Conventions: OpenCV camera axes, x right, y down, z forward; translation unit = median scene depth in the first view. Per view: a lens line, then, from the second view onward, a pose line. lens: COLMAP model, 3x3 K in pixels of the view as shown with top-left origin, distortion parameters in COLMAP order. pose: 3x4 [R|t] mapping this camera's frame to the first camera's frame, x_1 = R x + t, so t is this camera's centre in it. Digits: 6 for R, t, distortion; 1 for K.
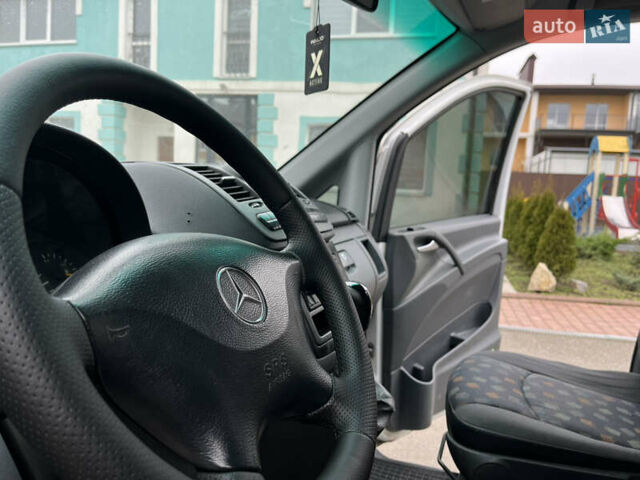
lens RADIAL K [[485.2, 0, 322.0], [0, 485.2, 243.4], [0, 0, 1]] dist [0.077852, -0.114996]
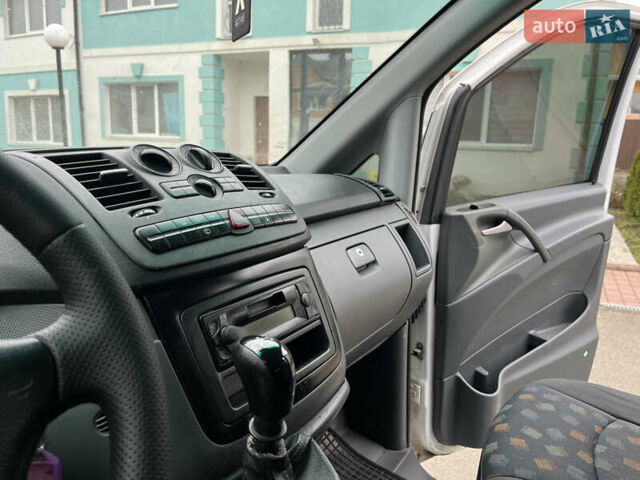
lens RADIAL K [[485.2, 0, 319.7], [0, 485.2, 238.1], [0, 0, 1]] dist [0.077852, -0.114996]
pose [[0.977461, 0.018086, -0.210338, 0.103246], [-0.001690, 0.996962, 0.077869, -0.039901], [0.211107, -0.075758, 0.974523, 0.157215]]
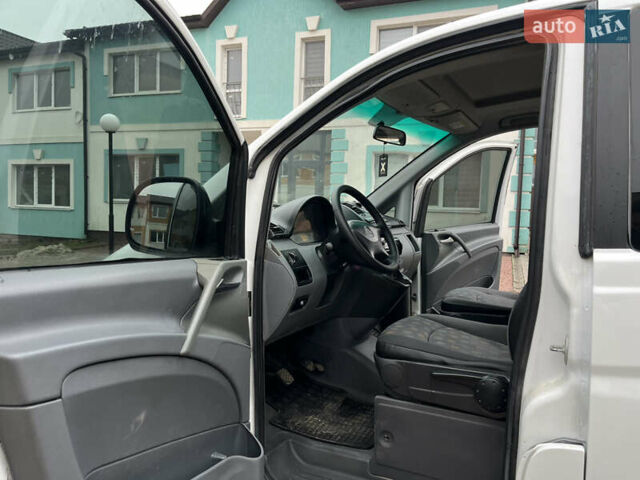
lens RADIAL K [[485.2, 0, 326.0], [0, 485.2, 236.5], [0, 0, 1]] dist [0.077852, -0.114996]
pose [[0.991825, -0.013236, -0.126915, 0.004972], [0.006159, 0.998412, -0.055993, 0.090735], [0.127455, 0.054753, 0.990332, -0.830033]]
